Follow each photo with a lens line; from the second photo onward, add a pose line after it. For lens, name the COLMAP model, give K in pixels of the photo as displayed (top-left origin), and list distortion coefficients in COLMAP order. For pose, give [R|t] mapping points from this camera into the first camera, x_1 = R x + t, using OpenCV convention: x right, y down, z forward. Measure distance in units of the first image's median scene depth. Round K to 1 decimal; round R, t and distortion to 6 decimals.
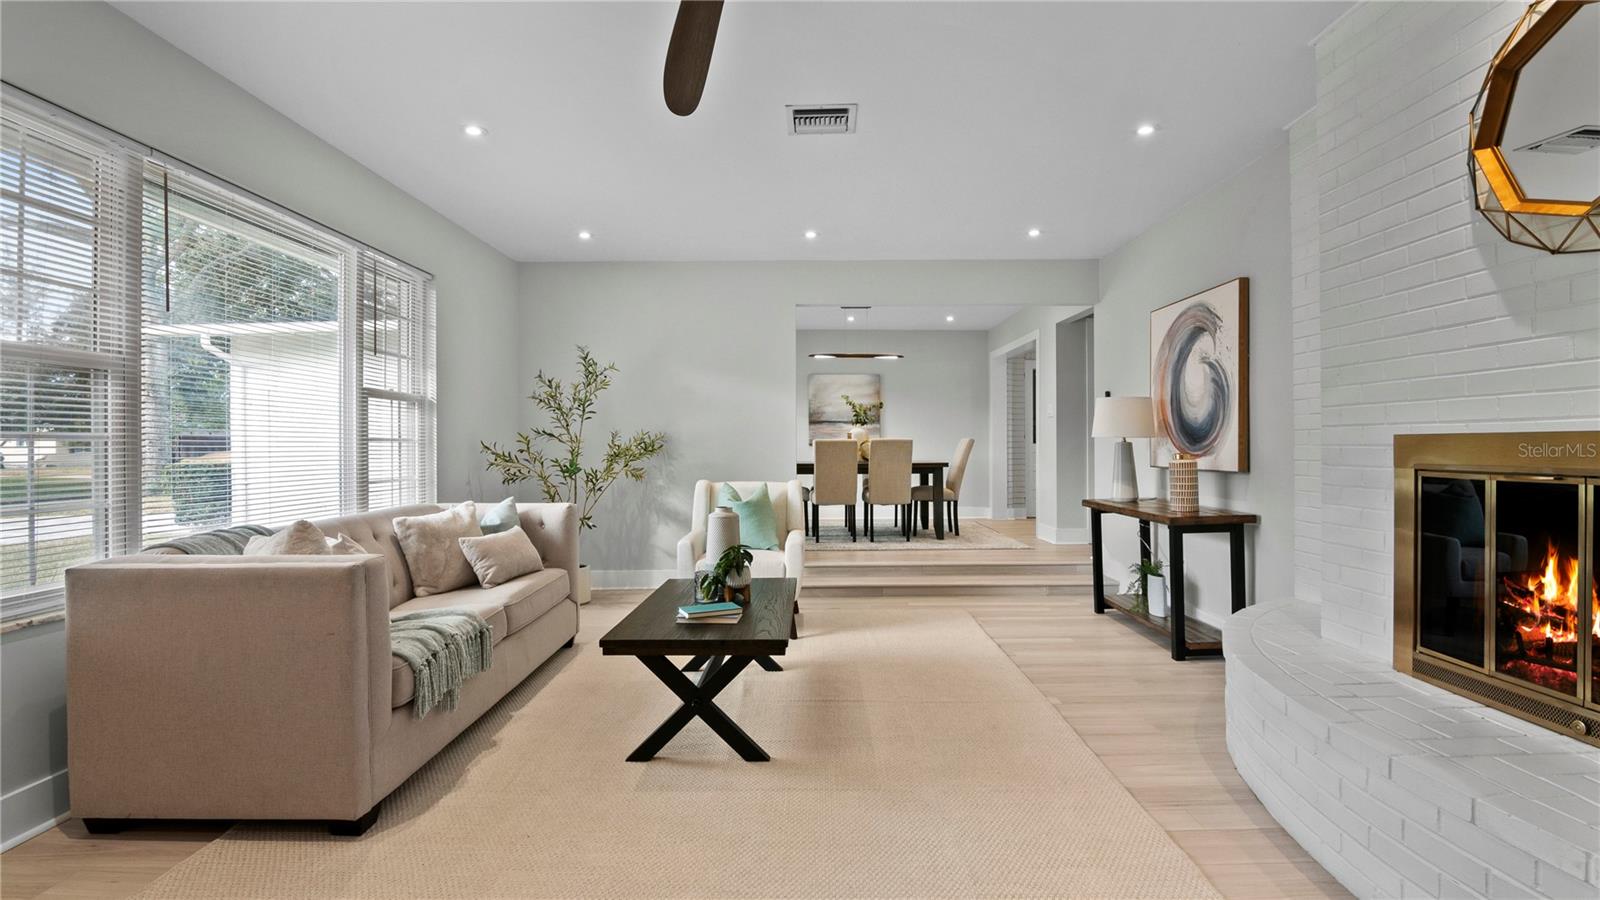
lens RADIAL K [[749.0, 0, 809.6], [0, 749.0, 455.3], [0, 0, 1]] dist [0.001061, -0.014762]
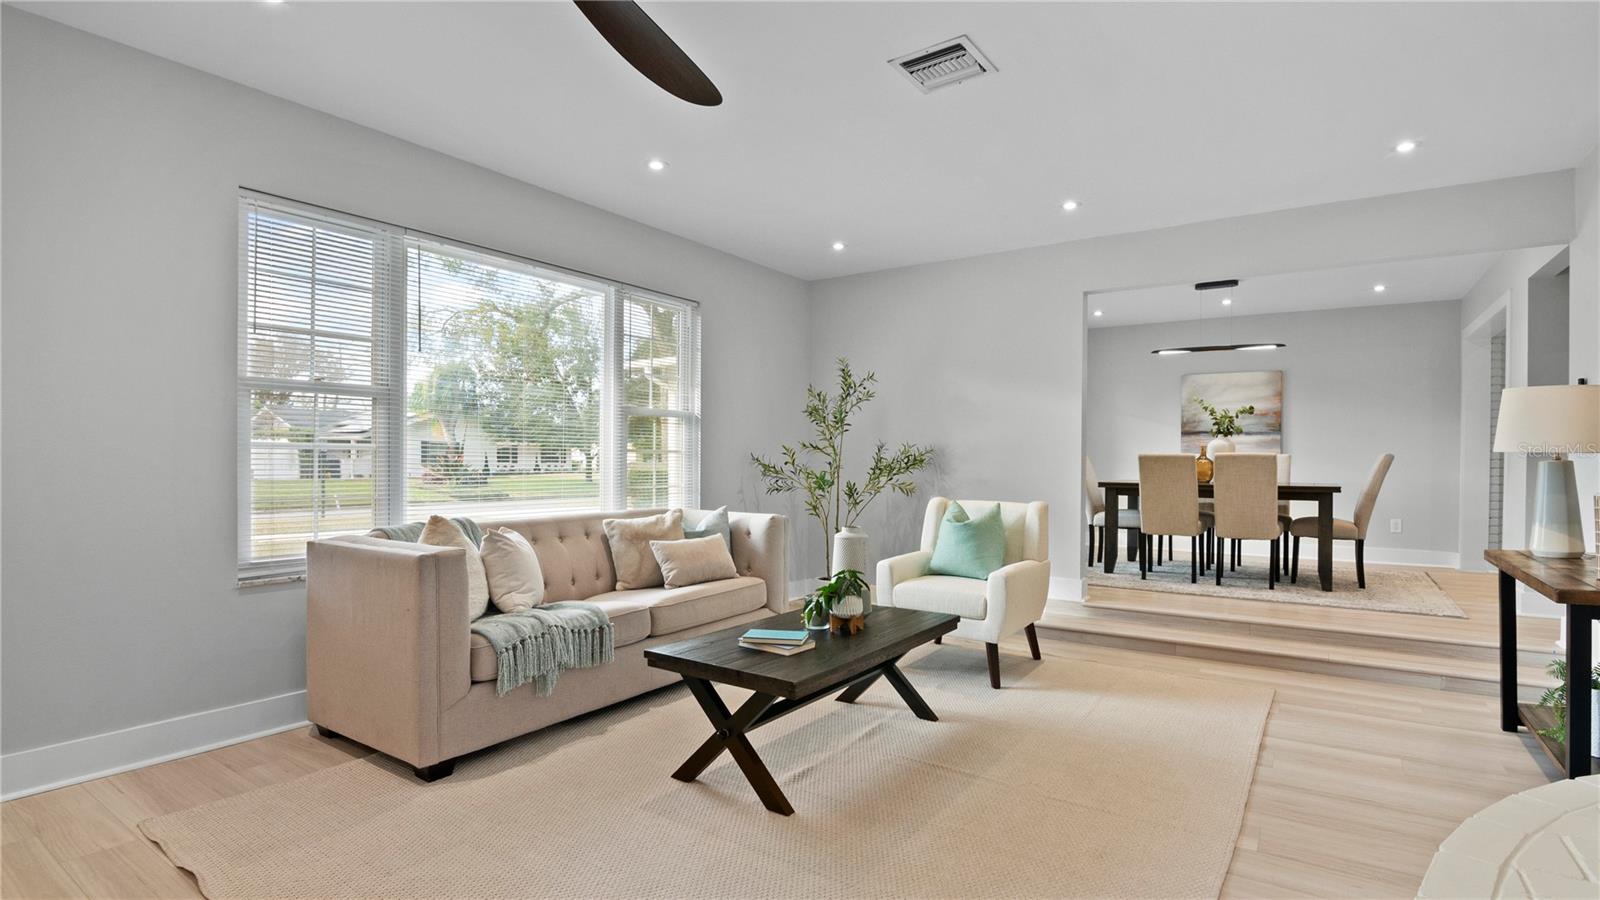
lens RADIAL K [[761.4, 0, 813.9], [0, 761.4, 470.7], [0, 0, 1]] dist [-0.000550, -0.016483]
pose [[0.827298, 0.017622, -0.561487, 0.302549], [-0.016985, 0.999836, 0.006353, -0.002817], [0.561507, 0.004282, 0.827461, 0.179054]]
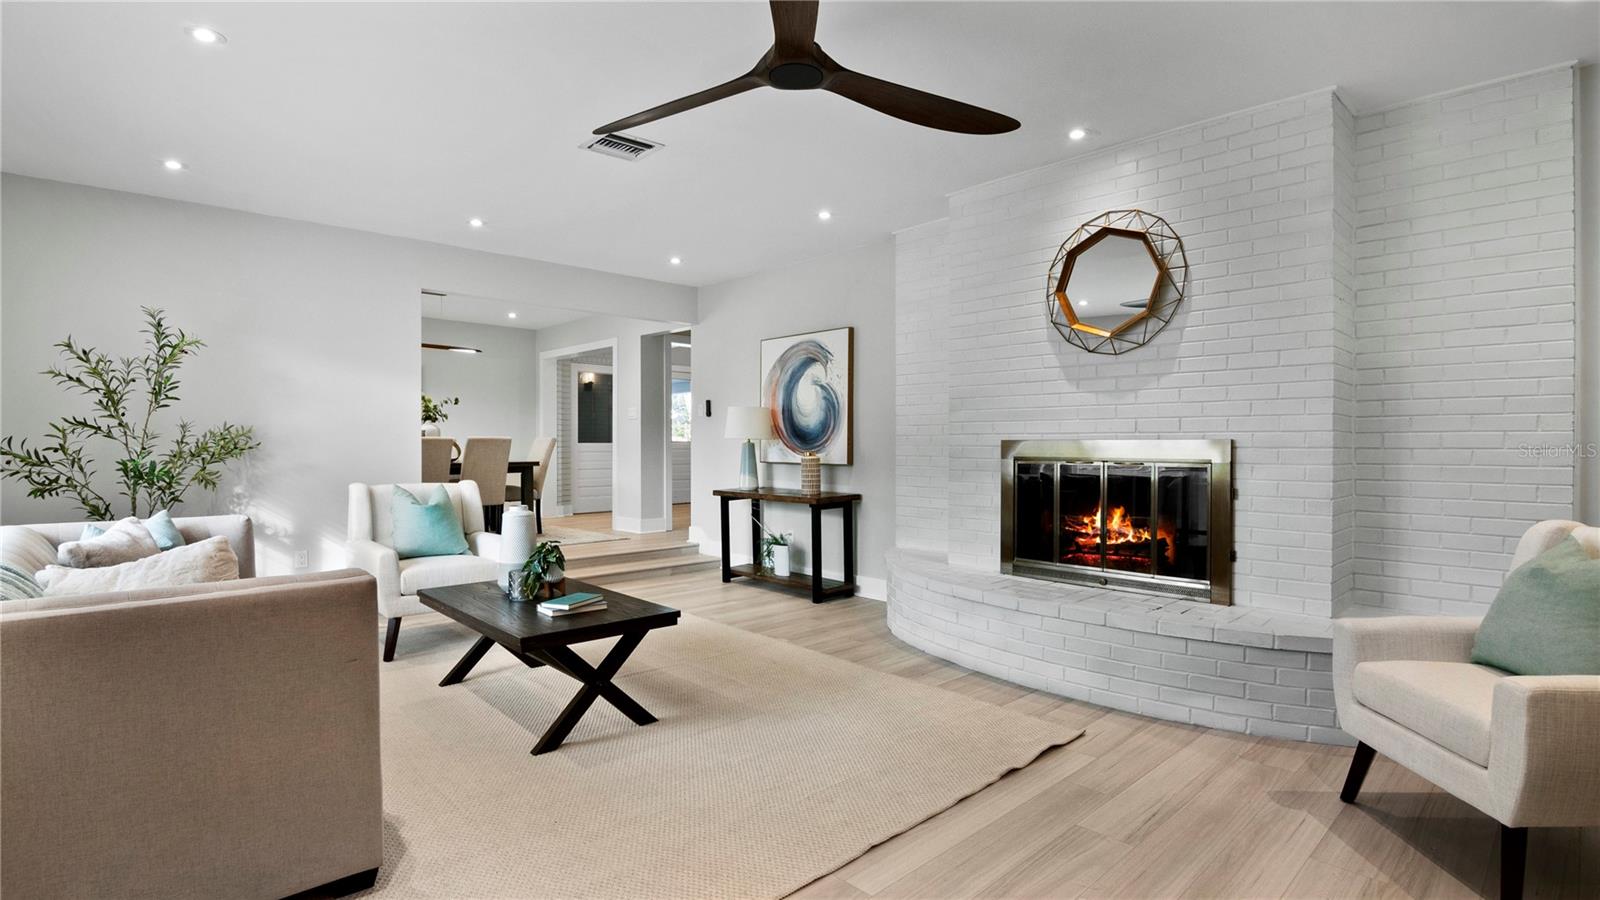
lens RADIAL K [[761.4, 0, 813.9], [0, 761.4, 470.7], [0, 0, 1]] dist [-0.000550, -0.016483]
pose [[0.726044, -0.017793, 0.687418, -0.436139], [0.003570, 0.999749, 0.022107, 0.001378], [-0.687639, -0.013596, 0.725926, -0.000947]]
